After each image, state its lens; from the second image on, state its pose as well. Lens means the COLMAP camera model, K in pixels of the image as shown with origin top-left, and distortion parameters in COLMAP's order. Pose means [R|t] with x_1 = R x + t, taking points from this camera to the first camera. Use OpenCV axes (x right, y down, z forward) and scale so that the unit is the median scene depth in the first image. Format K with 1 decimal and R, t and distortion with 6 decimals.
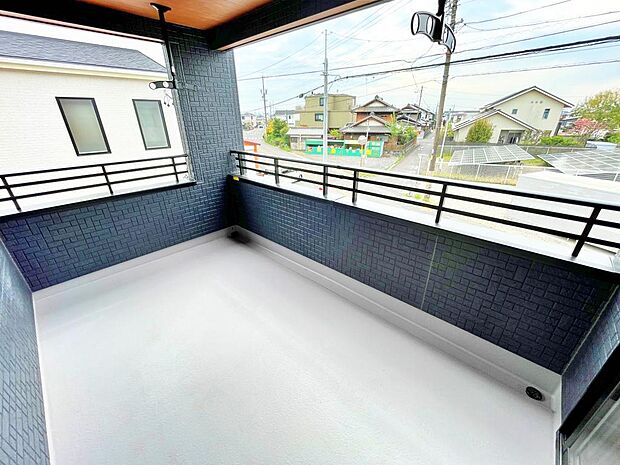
lens RADIAL K [[250.3, 0, 308.7], [0, 250.3, 231.3], [0, 0, 1]] dist [-0.001302, -0.000331]
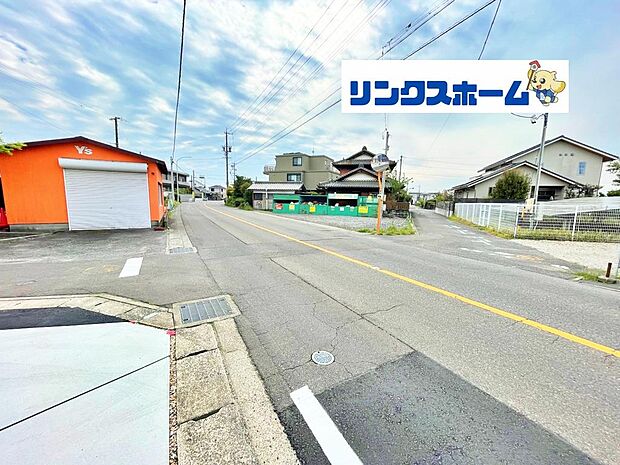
lens RADIAL K [[250.3, 0, 308.7], [0, 250.3, 231.3], [0, 0, 1]] dist [-0.001302, -0.000331]
pose [[0.994120, 0.016984, 0.106942, 0.013640], [0.015061, 0.956335, -0.291885, -0.052846], [-0.107230, 0.291780, 0.950456, 0.331421]]
